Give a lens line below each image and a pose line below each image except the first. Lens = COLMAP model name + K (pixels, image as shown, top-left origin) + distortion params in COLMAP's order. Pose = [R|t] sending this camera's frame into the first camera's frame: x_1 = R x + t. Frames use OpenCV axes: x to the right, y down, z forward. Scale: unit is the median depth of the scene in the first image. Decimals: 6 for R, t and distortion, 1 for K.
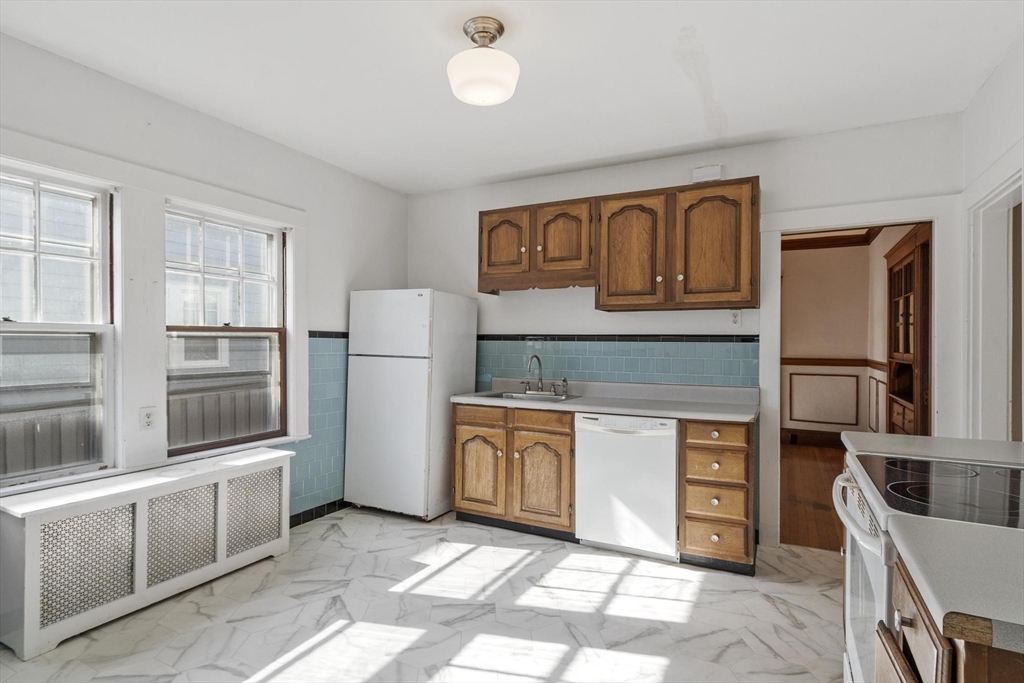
lens RADIAL K [[519.0, 0, 514.1], [0, 519.0, 344.9], [0, 0, 1]] dist [-0.006057, 0.000786]
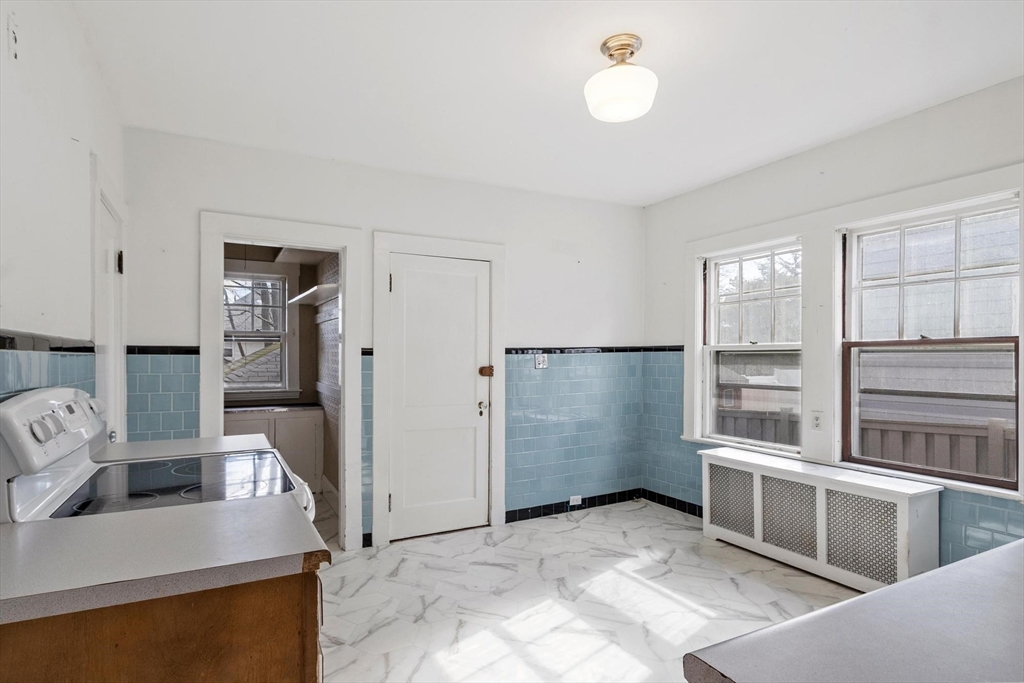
lens RADIAL K [[519.0, 0, 493.9], [0, 519.0, 362.6], [0, 0, 1]] dist [-0.006057, 0.000786]
pose [[-0.568240, 0.000083, -0.822863, 0.782081], [-0.010187, 0.999923, 0.007135, 0.006974], [0.822800, 0.012437, -0.568195, 1.180962]]
